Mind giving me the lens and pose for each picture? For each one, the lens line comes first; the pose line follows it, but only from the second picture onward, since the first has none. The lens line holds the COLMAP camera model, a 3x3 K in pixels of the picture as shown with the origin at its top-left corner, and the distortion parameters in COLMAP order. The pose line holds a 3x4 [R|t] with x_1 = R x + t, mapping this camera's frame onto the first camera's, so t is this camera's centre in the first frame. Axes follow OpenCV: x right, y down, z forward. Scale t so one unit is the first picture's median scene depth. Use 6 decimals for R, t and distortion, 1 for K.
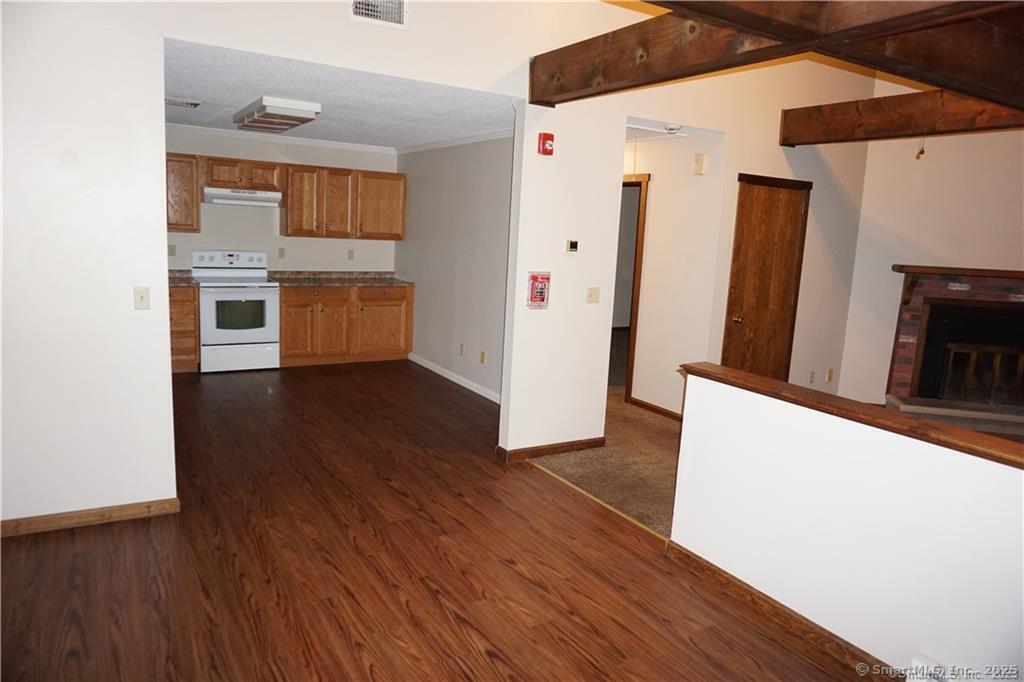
lens RADIAL K [[679.8, 0, 514.6], [0, 679.8, 340.3], [0, 0, 1]] dist [-0.048100, 0.034007]
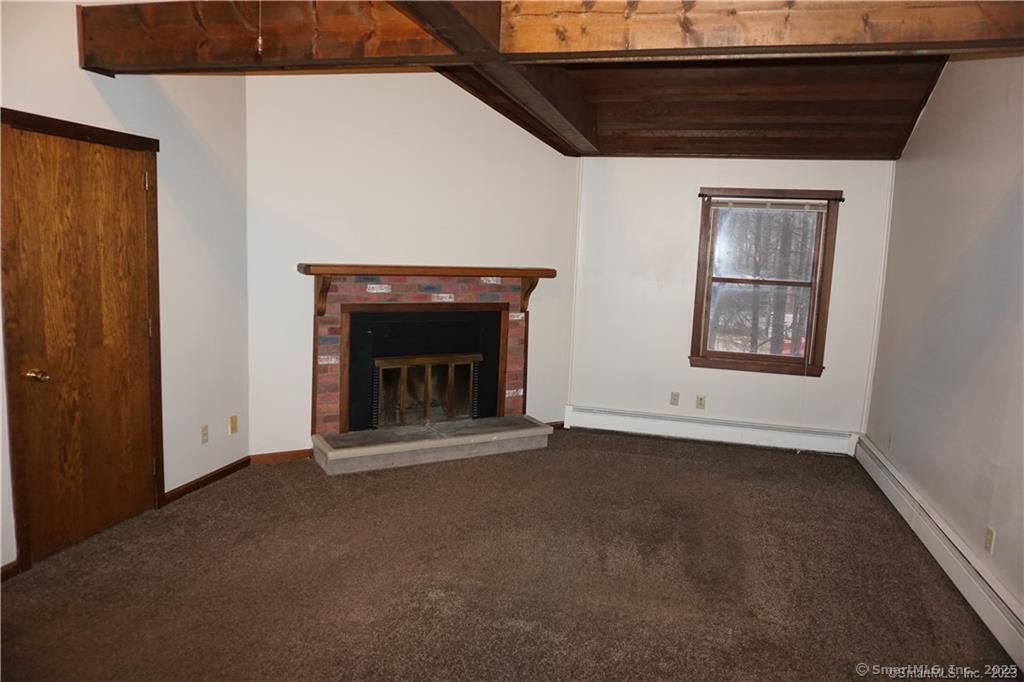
lens RADIAL K [[679.8, 0, 518.4], [0, 679.8, 336.3], [0, 0, 1]] dist [-0.048100, 0.034007]
pose [[0.719053, -0.106559, 0.686737, 0.236631], [0.104236, 0.993533, 0.045023, -0.045177], [-0.687093, 0.039209, 0.725510, 0.321132]]
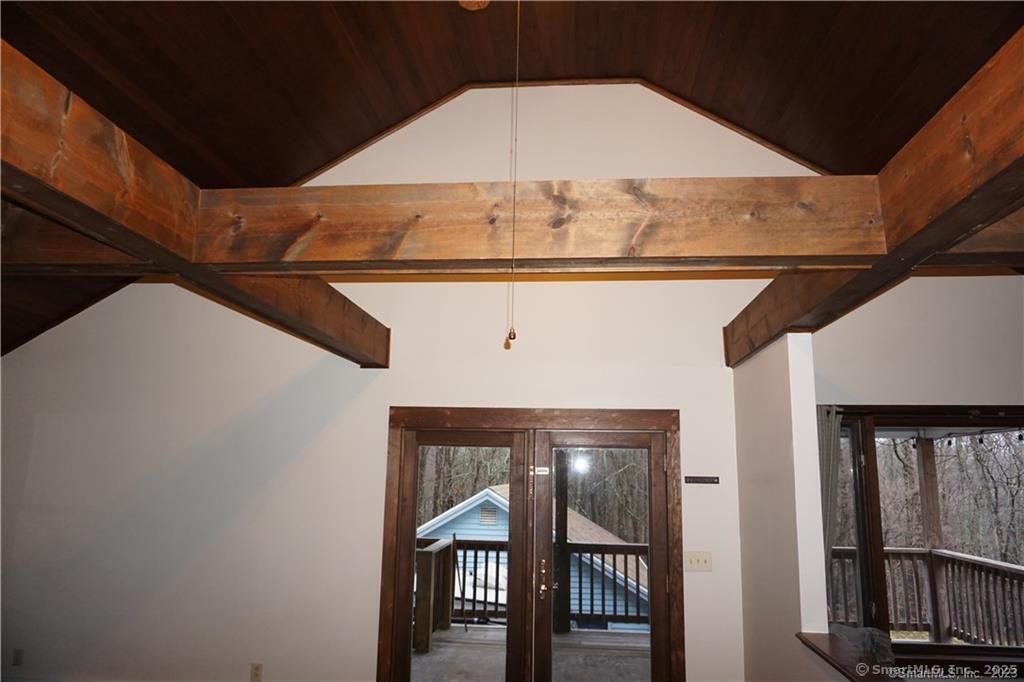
lens RADIAL K [[679.8, 0, 512.4], [0, 679.8, 340.0], [0, 0, 1]] dist [-0.048100, 0.034007]
pose [[-0.798566, 0.054851, 0.599403, 0.155615], [0.041639, 0.998488, -0.035896, -0.154140], [-0.600465, -0.003707, -0.799642, 0.891112]]
